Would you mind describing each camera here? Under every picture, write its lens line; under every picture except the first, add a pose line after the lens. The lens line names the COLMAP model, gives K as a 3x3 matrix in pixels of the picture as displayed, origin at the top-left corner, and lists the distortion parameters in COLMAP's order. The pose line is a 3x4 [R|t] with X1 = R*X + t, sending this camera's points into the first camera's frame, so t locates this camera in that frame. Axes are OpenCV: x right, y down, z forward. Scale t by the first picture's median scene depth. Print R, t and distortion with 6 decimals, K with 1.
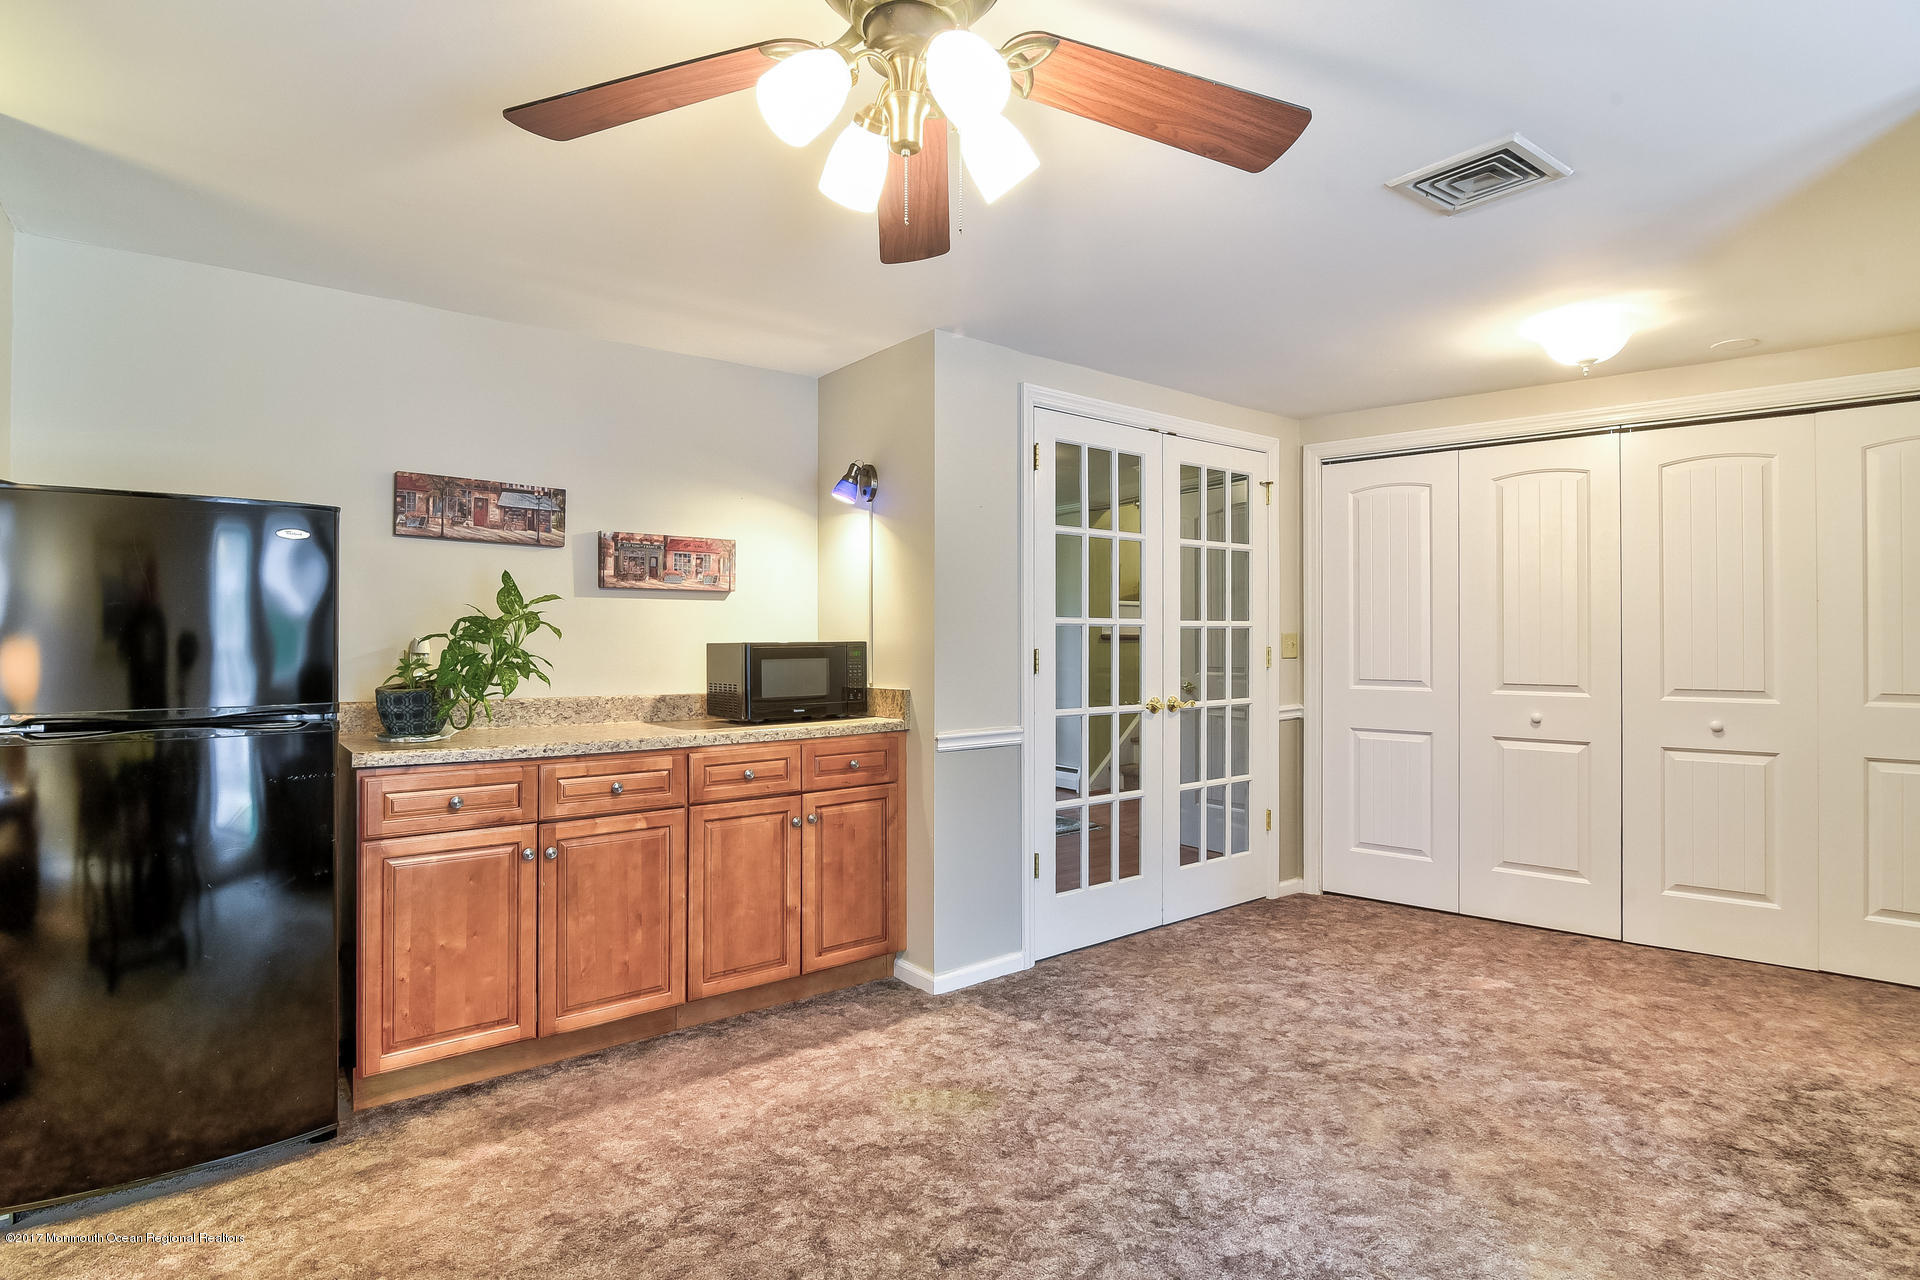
lens RADIAL K [[931.7, 0, 953.4], [0, 931.7, 652.6], [0, 0, 1]] dist [-0.019933, 0.000137]
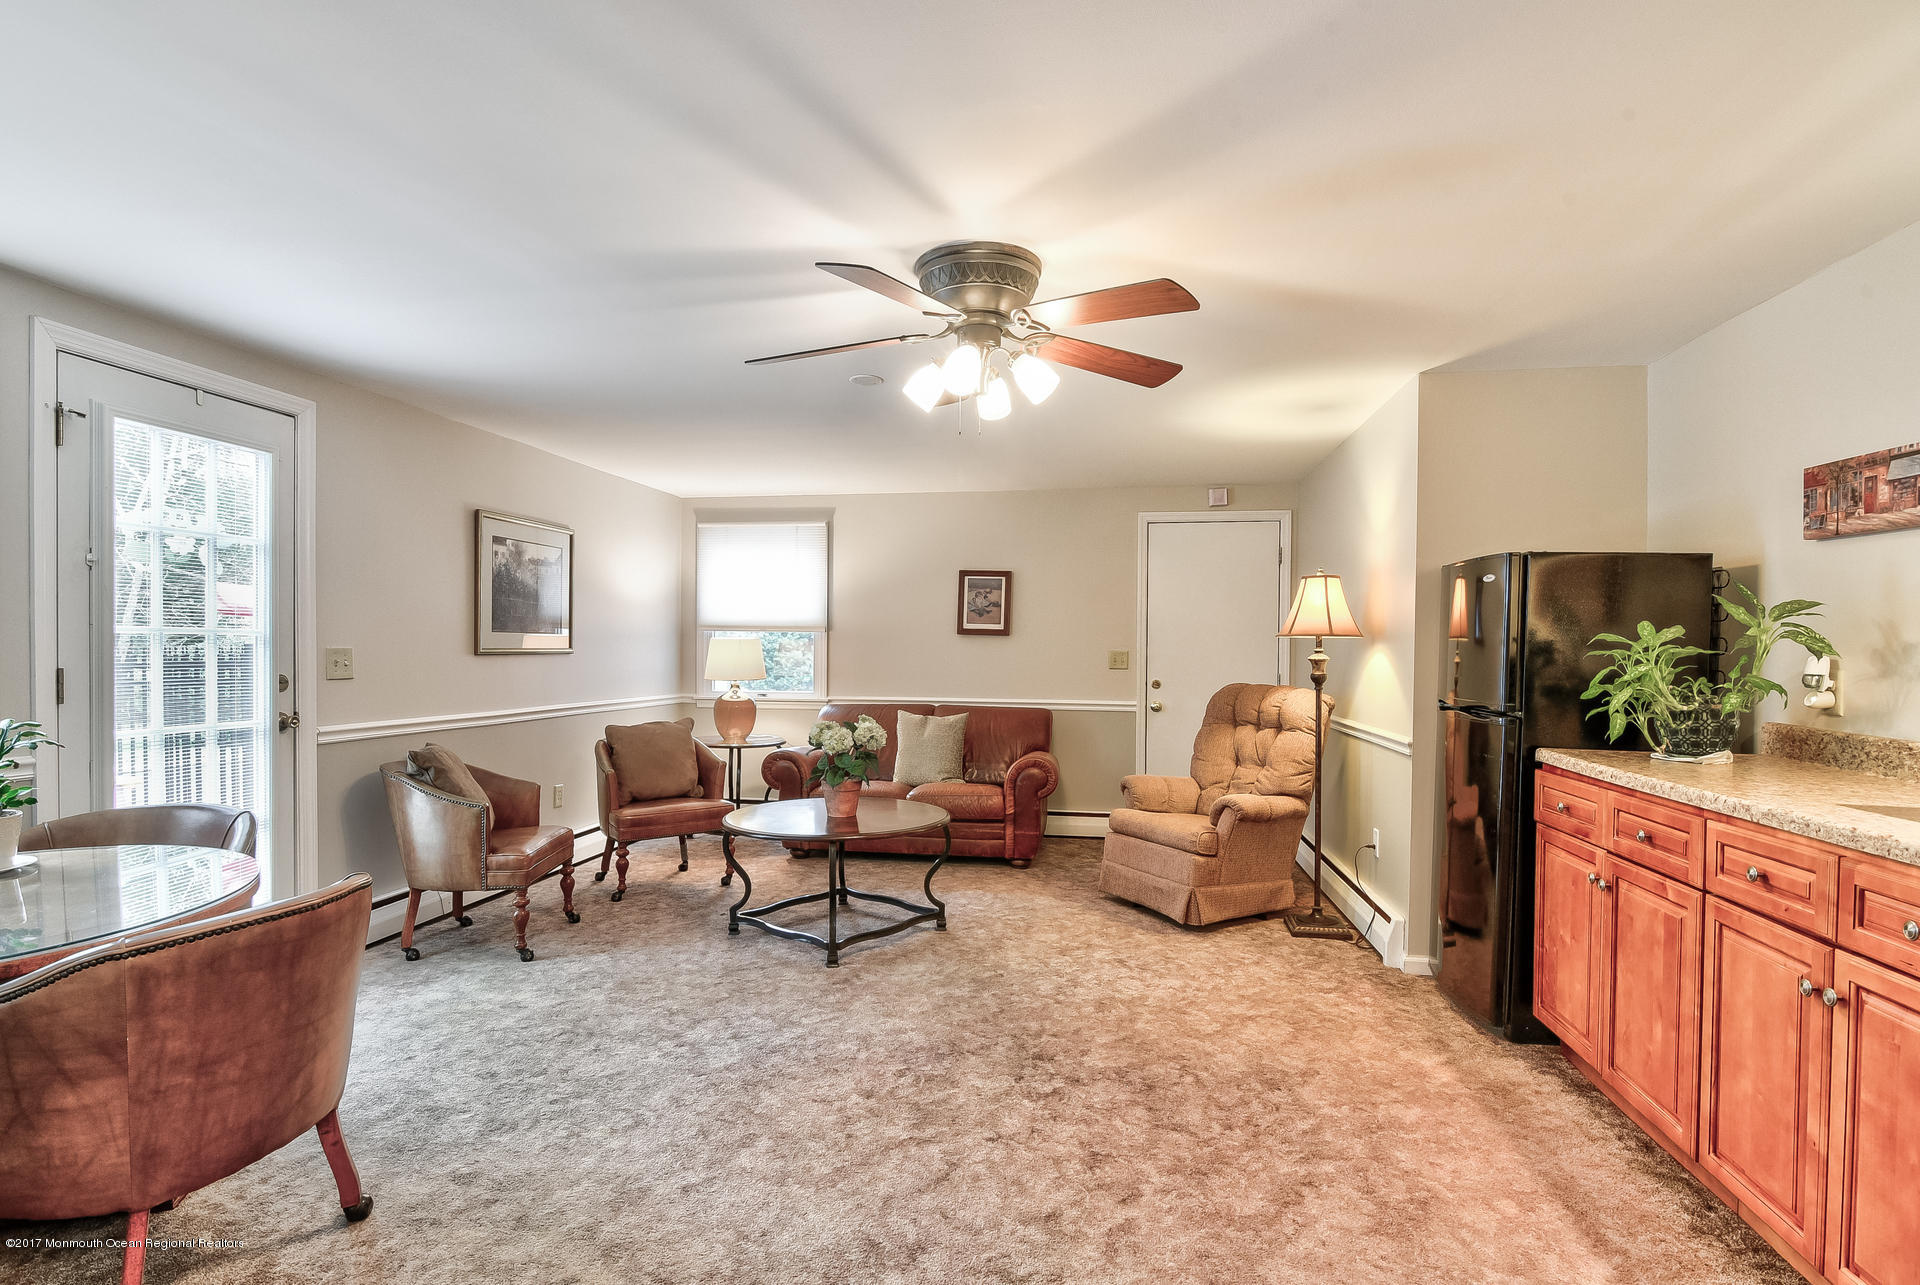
lens RADIAL K [[931.7, 0, 953.4], [0, 931.7, 655.1], [0, 0, 1]] dist [-0.019933, 0.000137]
pose [[-0.729033, 0.002614, -0.684474, 0.660890], [-0.017214, 0.999606, 0.022153, -0.023704], [0.684262, 0.027933, -0.728701, 1.186022]]
